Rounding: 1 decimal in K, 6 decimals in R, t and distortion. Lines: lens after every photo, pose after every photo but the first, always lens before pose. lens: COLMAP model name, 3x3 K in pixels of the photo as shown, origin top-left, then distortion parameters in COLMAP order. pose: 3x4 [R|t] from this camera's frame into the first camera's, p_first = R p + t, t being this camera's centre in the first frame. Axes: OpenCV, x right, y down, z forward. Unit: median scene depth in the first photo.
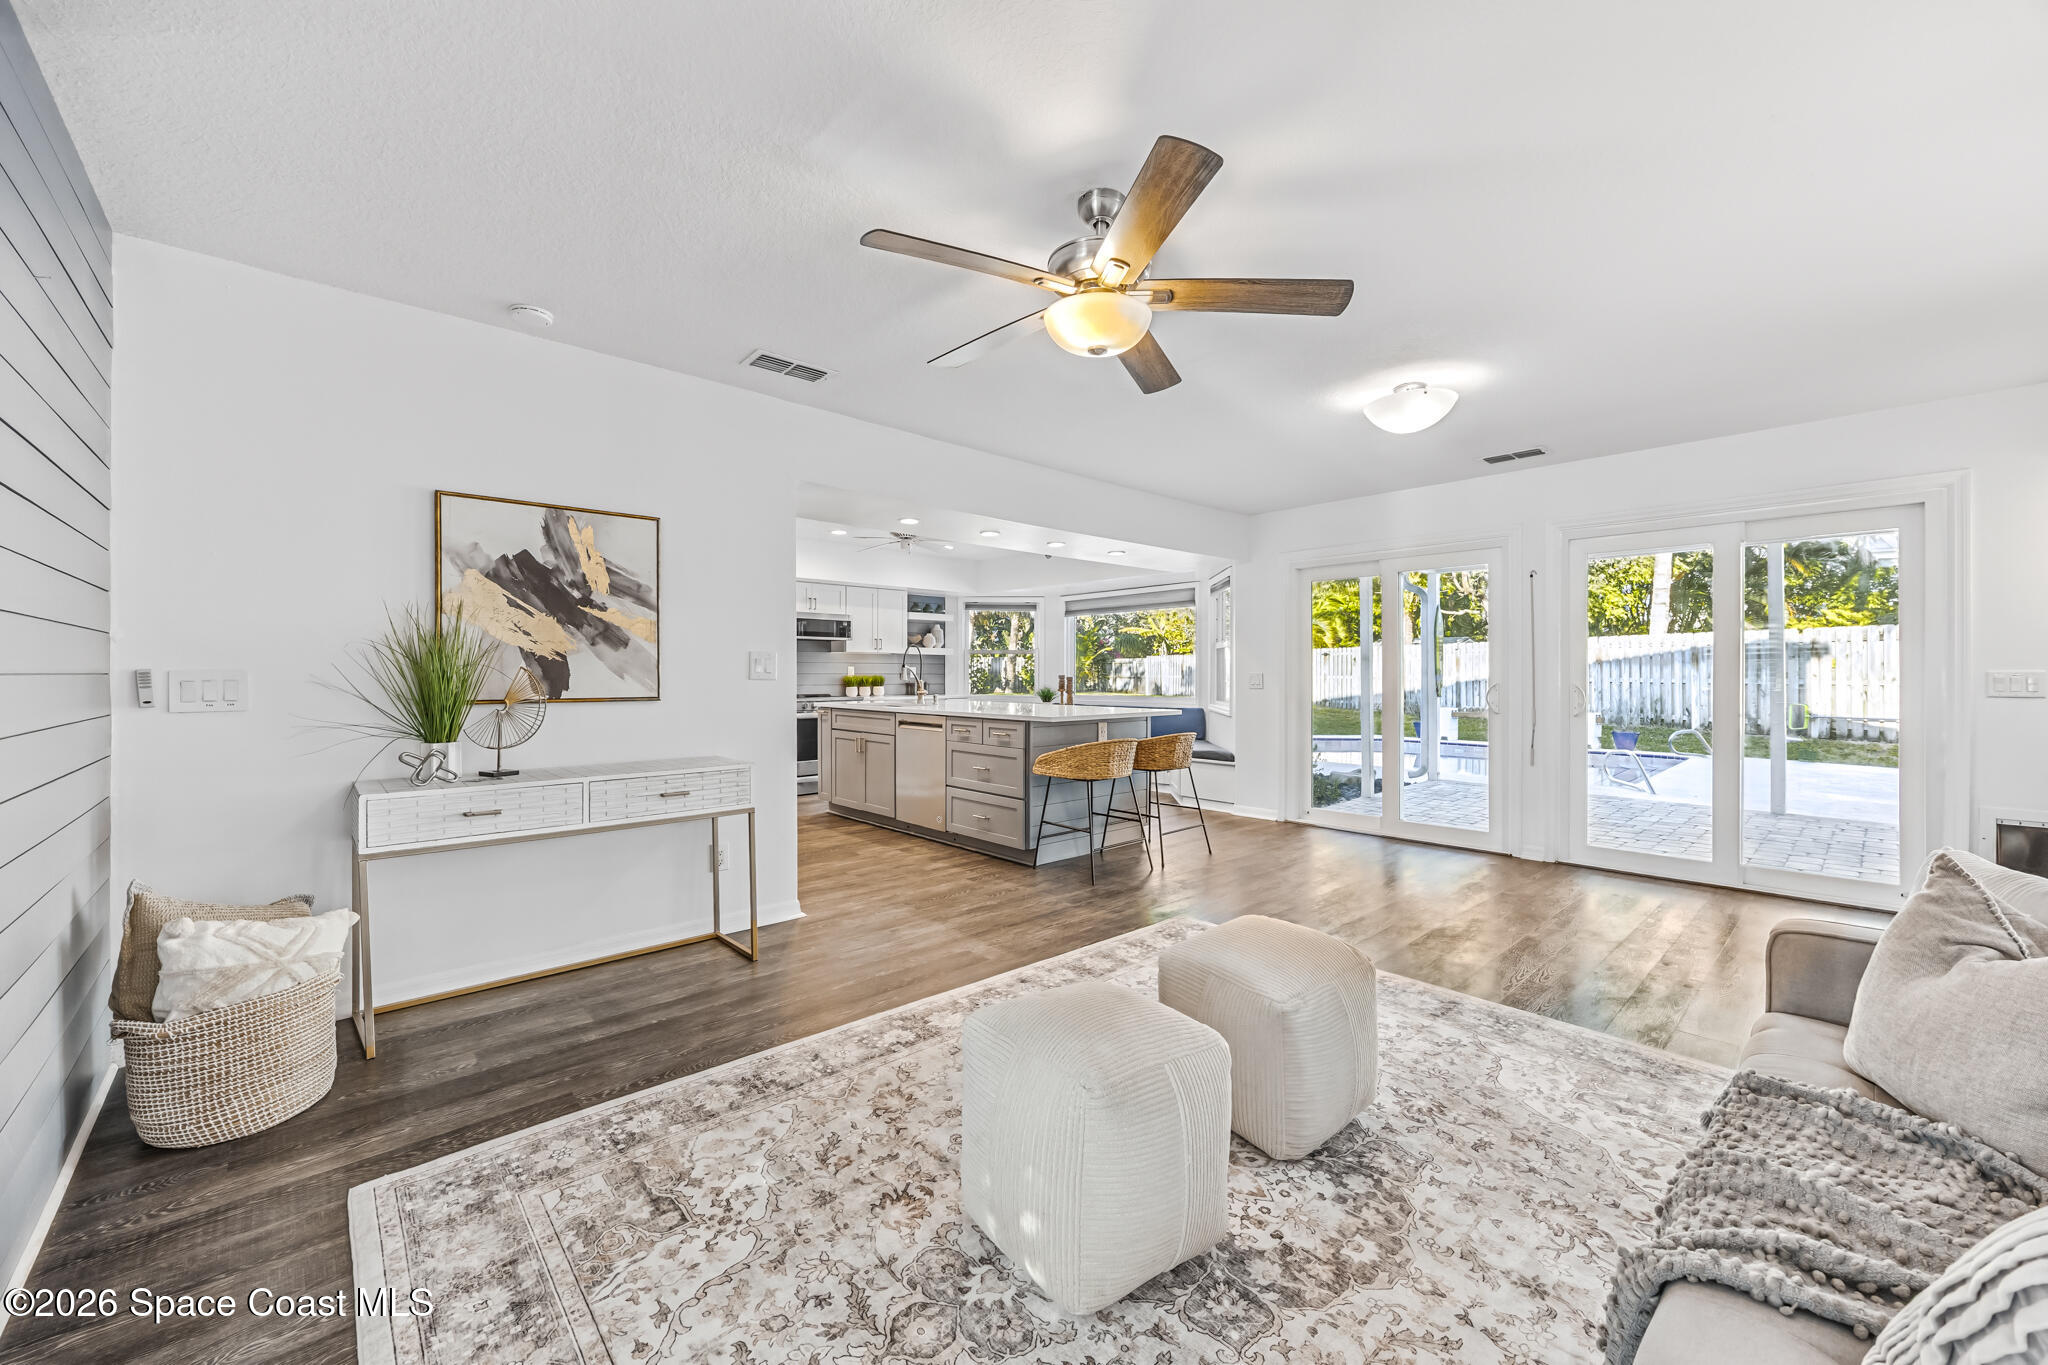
lens RADIAL K [[789.3, 0, 1015.1], [0, 789.3, 680.4], [0, 0, 1]] dist [-0.003919, 0.000065]
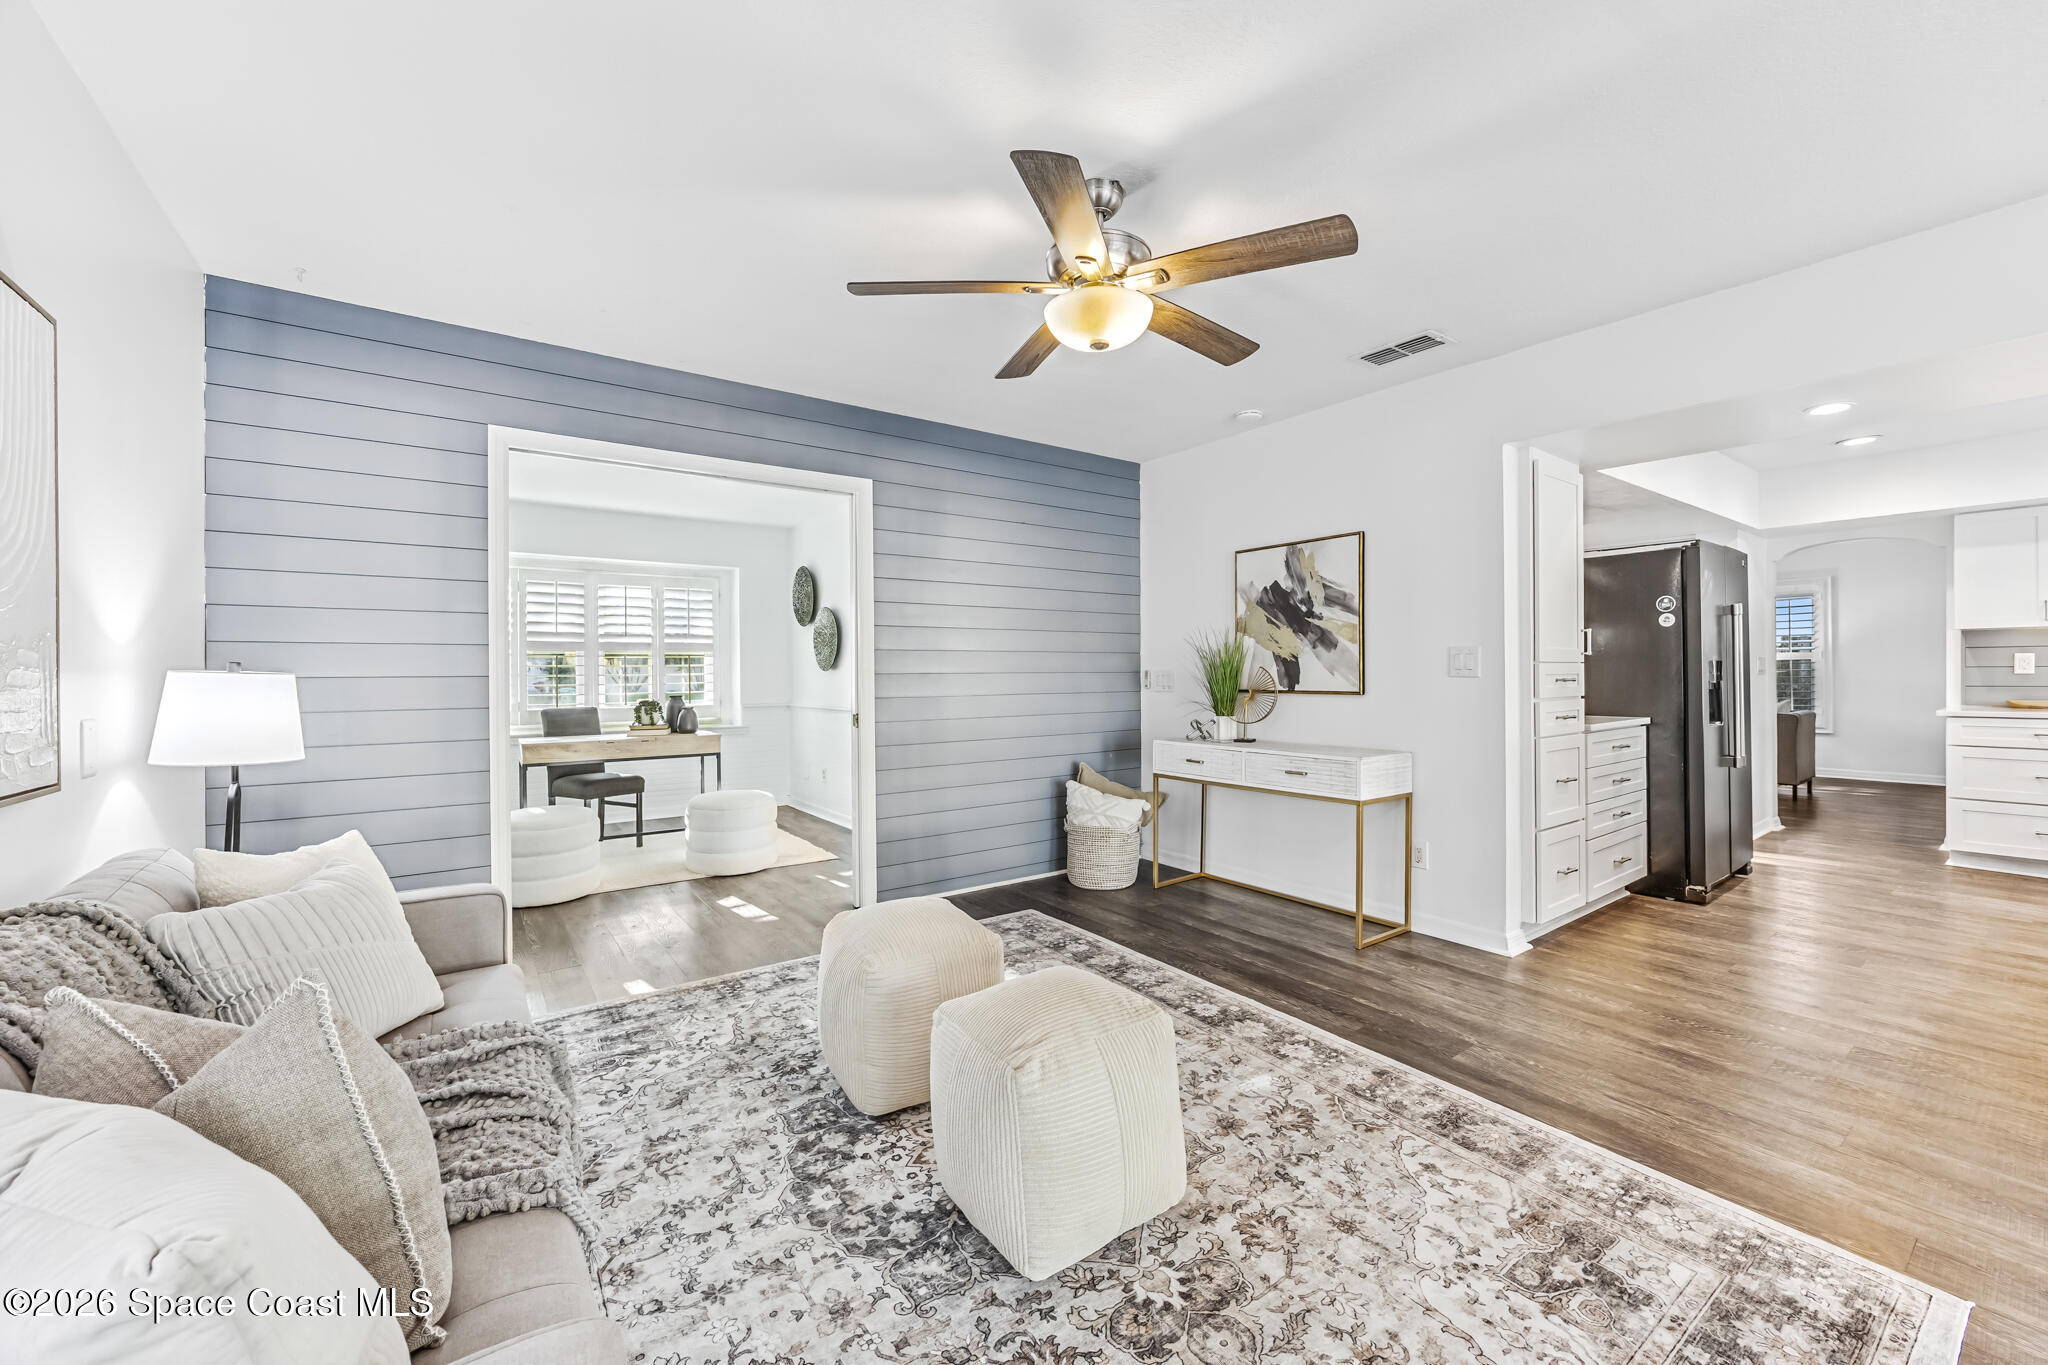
lens RADIAL K [[789.3, 0, 1041.7], [0, 789.3, 673.9], [0, 0, 1]] dist [-0.003919, 0.000065]
pose [[-0.099135, 0.002260, -0.995071, 0.676678], [-0.002635, 0.999993, 0.002533, -0.005534], [0.995071, 0.002873, -0.099128, 0.634171]]
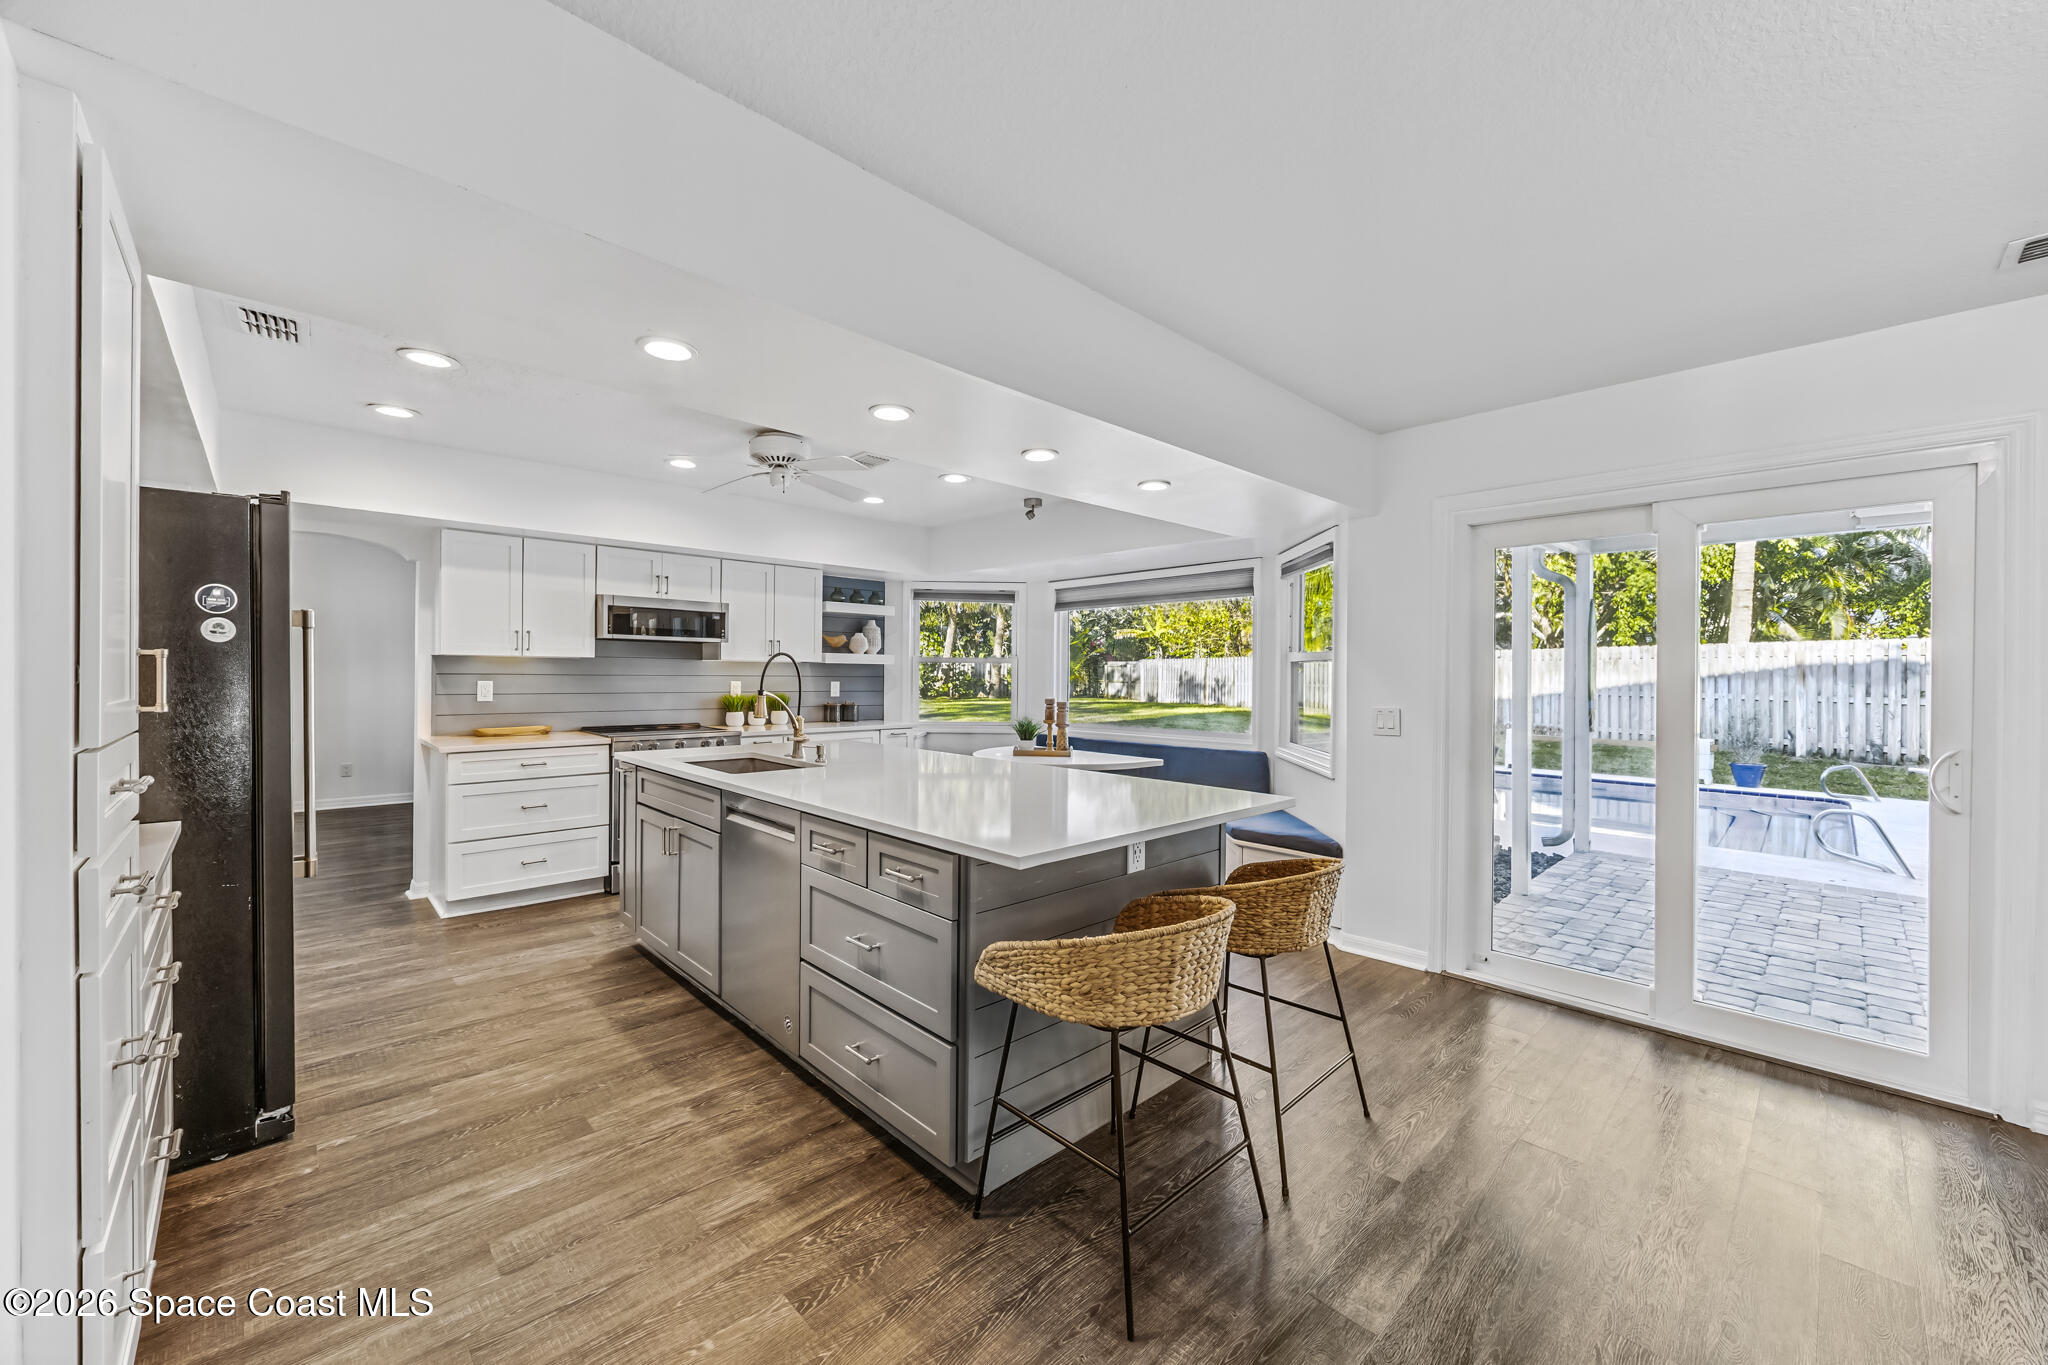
lens RADIAL K [[789.3, 0, 1042.4], [0, 789.3, 680.9], [0, 0, 1]] dist [-0.003919, 0.000065]
pose [[0.998760, 0.007345, 0.049242, 0.048058], [-0.007337, 0.999973, -0.000345, -0.048835], [-0.049243, -0.000016, 0.998787, 0.797151]]
